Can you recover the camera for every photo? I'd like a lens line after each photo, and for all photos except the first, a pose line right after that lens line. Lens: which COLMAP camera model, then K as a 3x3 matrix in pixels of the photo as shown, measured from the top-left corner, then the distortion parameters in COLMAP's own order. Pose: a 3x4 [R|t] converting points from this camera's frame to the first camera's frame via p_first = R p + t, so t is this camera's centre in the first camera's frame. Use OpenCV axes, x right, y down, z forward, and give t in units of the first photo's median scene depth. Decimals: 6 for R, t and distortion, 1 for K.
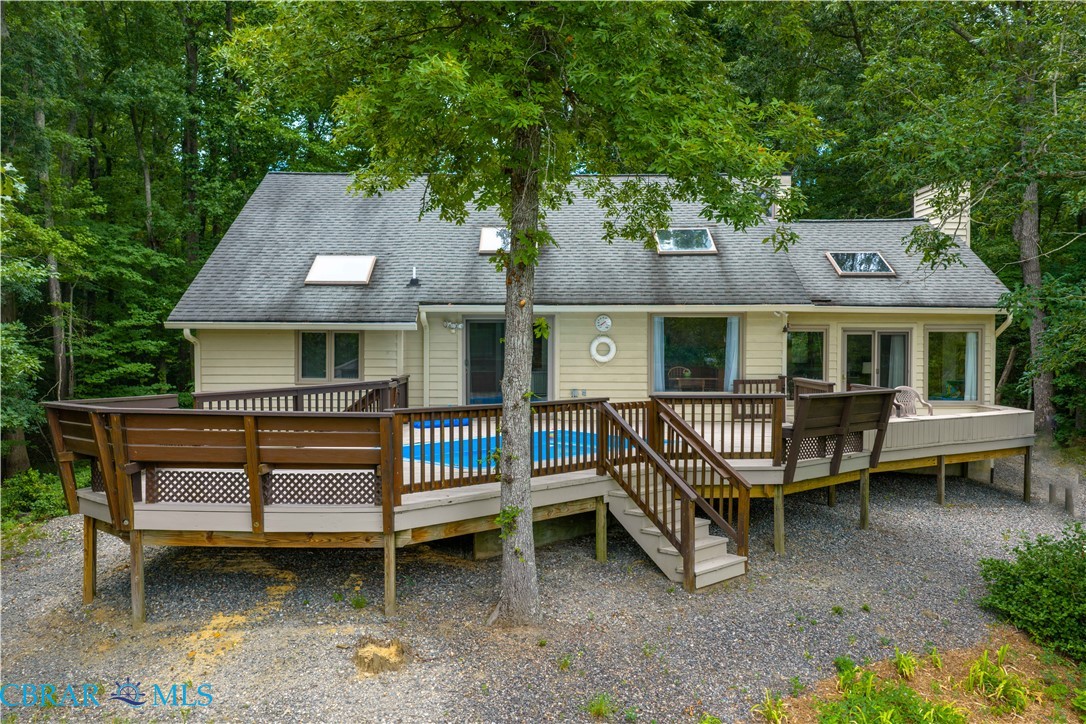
lens RADIAL K [[898.0, 0, 543.0], [0, 898.0, 362.0], [0, 0, 1]] dist [0.005677, -0.002334]
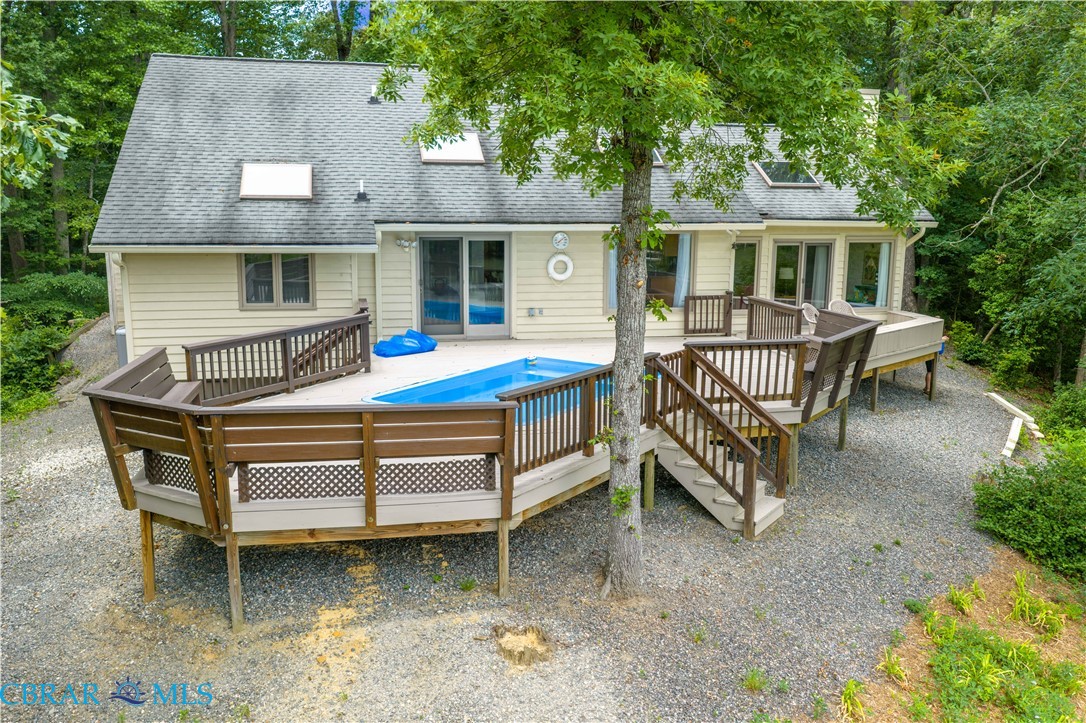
lens RADIAL K [[905.8, 0, 543.0], [0, 905.8, 361.5], [0, 0, 1]] dist [0.028482, -0.058023]
pose [[0.978446, -0.031246, 0.204124, -0.246345], [-0.000185, 0.988353, 0.152180, -0.098668], [-0.206502, -0.148938, 0.967044, 0.039619]]
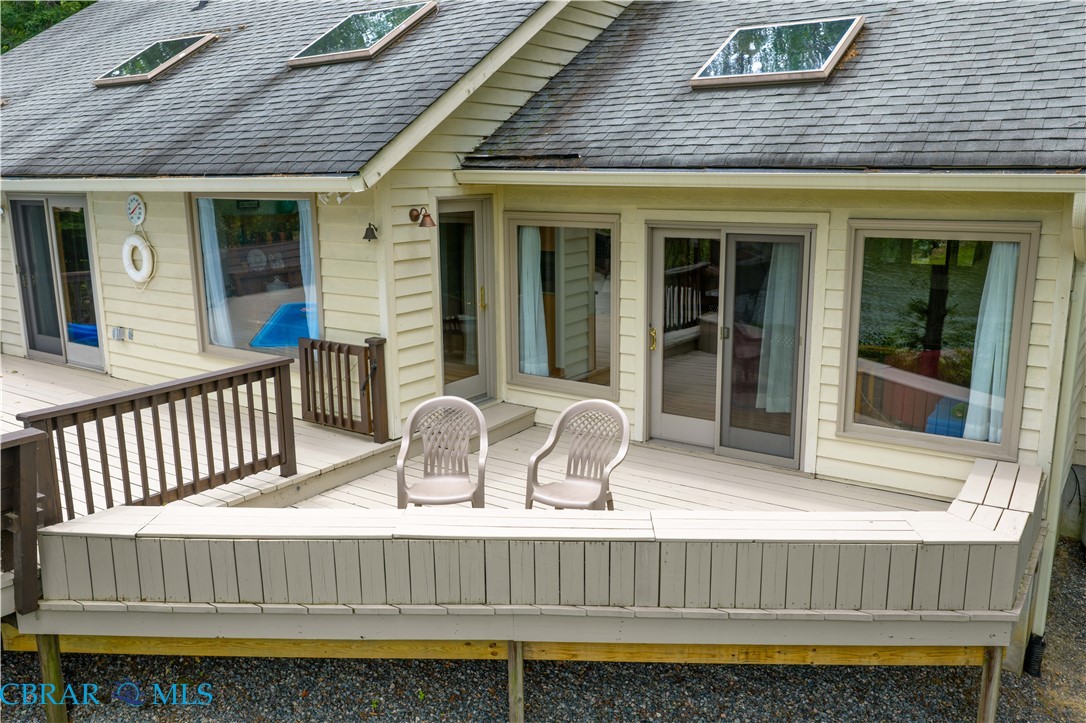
lens RADIAL K [[905.8, 0, 543.0], [0, 905.8, 361.5], [0, 0, 1]] dist [0.028482, -0.058023]
pose [[0.817356, 0.110767, -0.565385, 0.912622], [-0.003993, 0.982410, 0.186695, -0.088993], [0.576120, -0.150339, 0.803420, 1.073722]]
